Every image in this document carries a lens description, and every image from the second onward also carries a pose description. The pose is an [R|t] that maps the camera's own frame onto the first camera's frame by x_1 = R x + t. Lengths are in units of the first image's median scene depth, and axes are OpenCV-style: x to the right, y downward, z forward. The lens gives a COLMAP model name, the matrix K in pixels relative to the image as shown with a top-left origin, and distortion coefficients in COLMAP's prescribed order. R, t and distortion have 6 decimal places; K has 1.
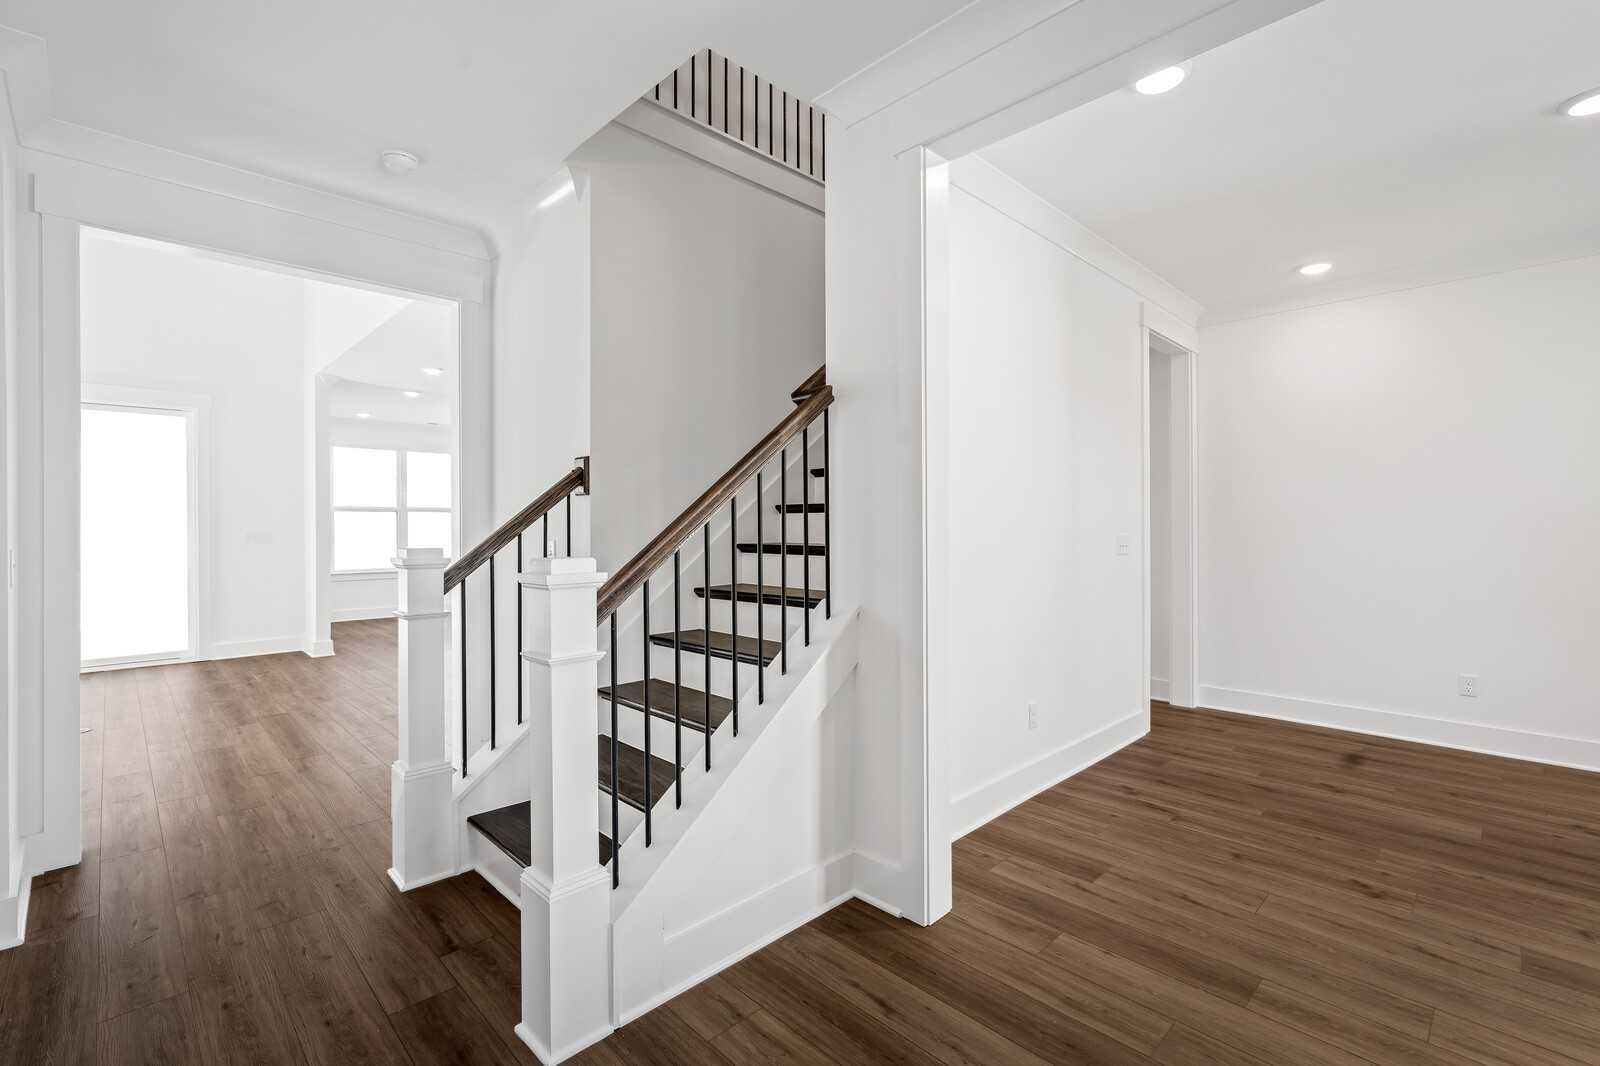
lens RADIAL K [[719.6, 0, 809.9], [0, 719.6, 526.0], [0, 0, 1]] dist [0.003492, 0.000709]
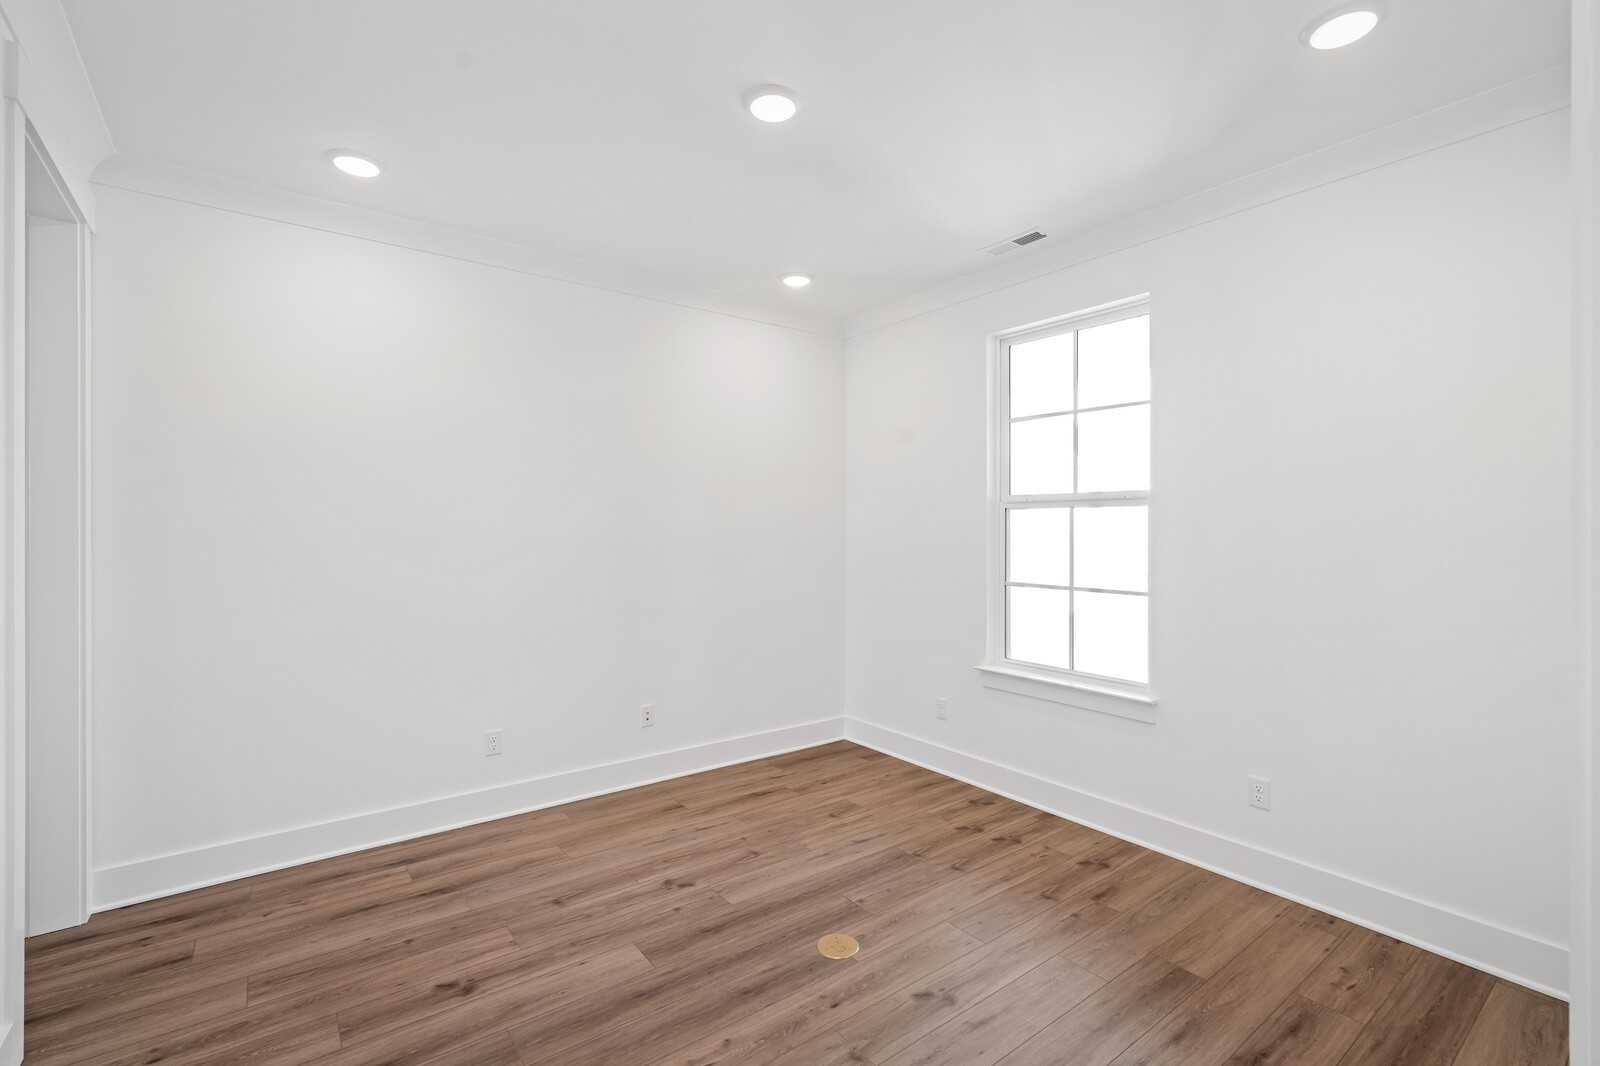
lens RADIAL K [[719.6, 0, 809.9], [0, 719.6, 526.0], [0, 0, 1]] dist [0.003492, 0.000709]
pose [[0.132808, -0.001167, 0.991141, 0.158530], [-0.008499, 0.999961, 0.002316, -0.054866], [-0.991105, -0.008732, 0.132793, 0.709093]]
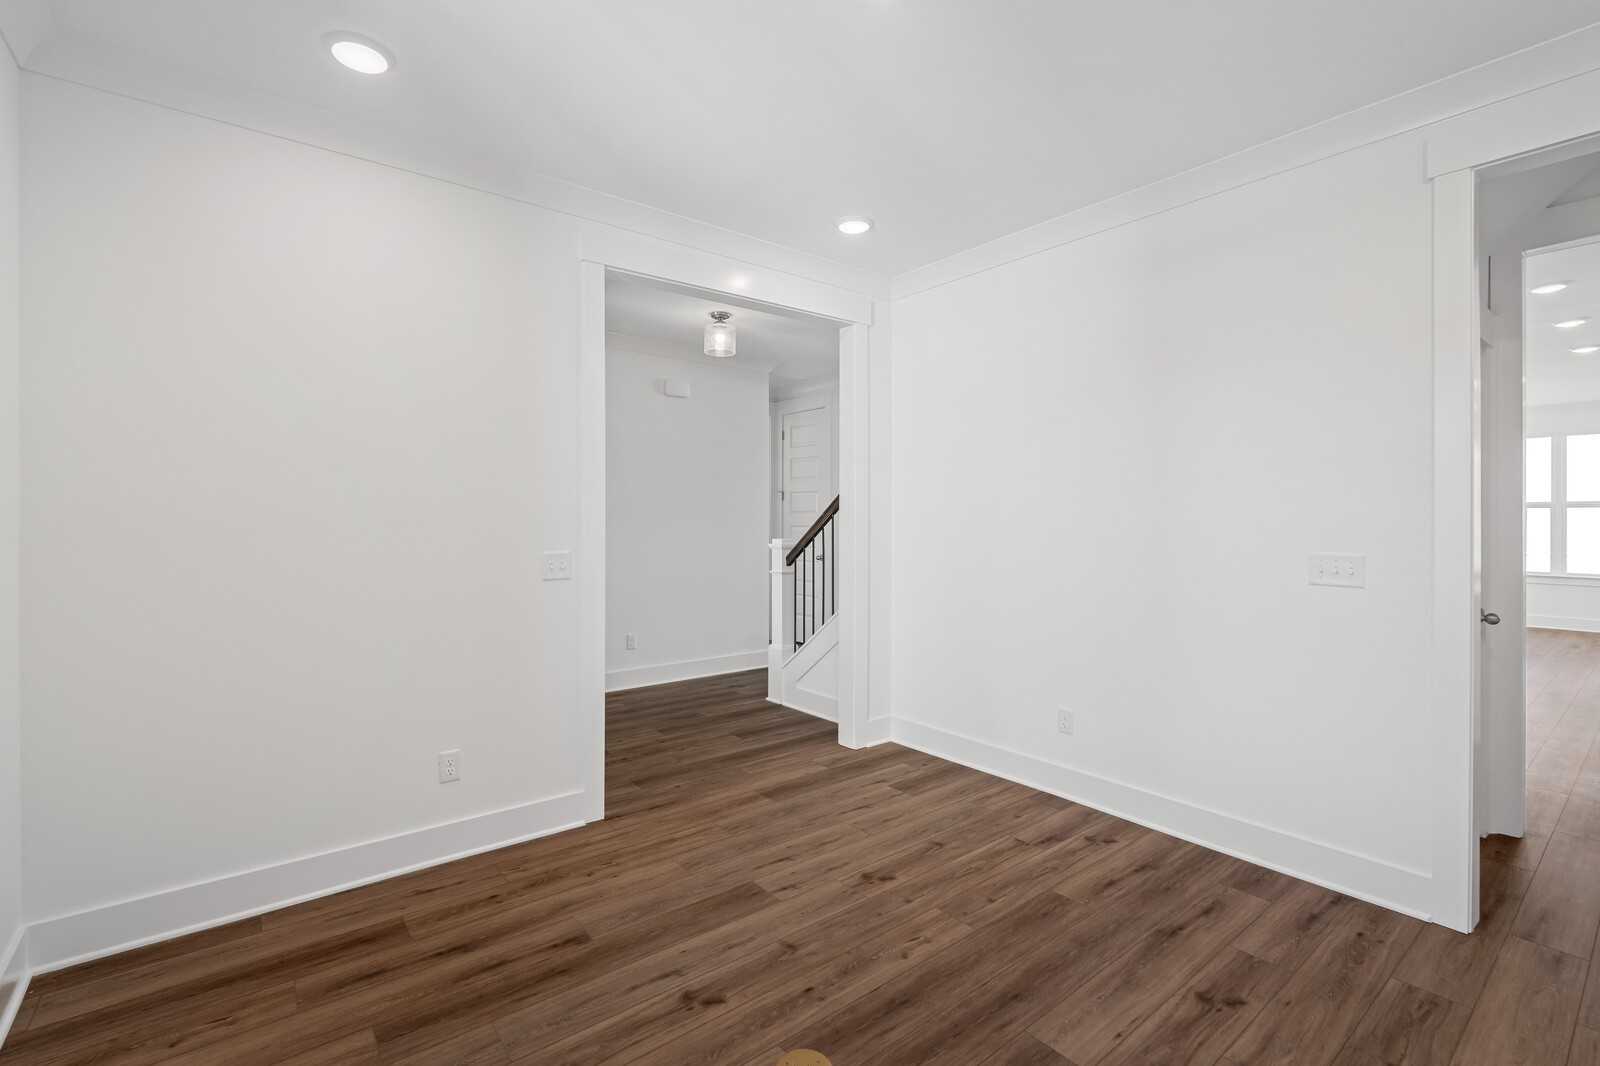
lens RADIAL K [[719.6, 0, 809.9], [0, 719.6, 526.0], [0, 0, 1]] dist [0.003492, 0.000709]
pose [[-0.108935, 0.009891, -0.994000, 1.556670], [0.002669, 0.999950, 0.009658, -0.032033], [0.994045, -0.001601, -0.108956, 0.852864]]
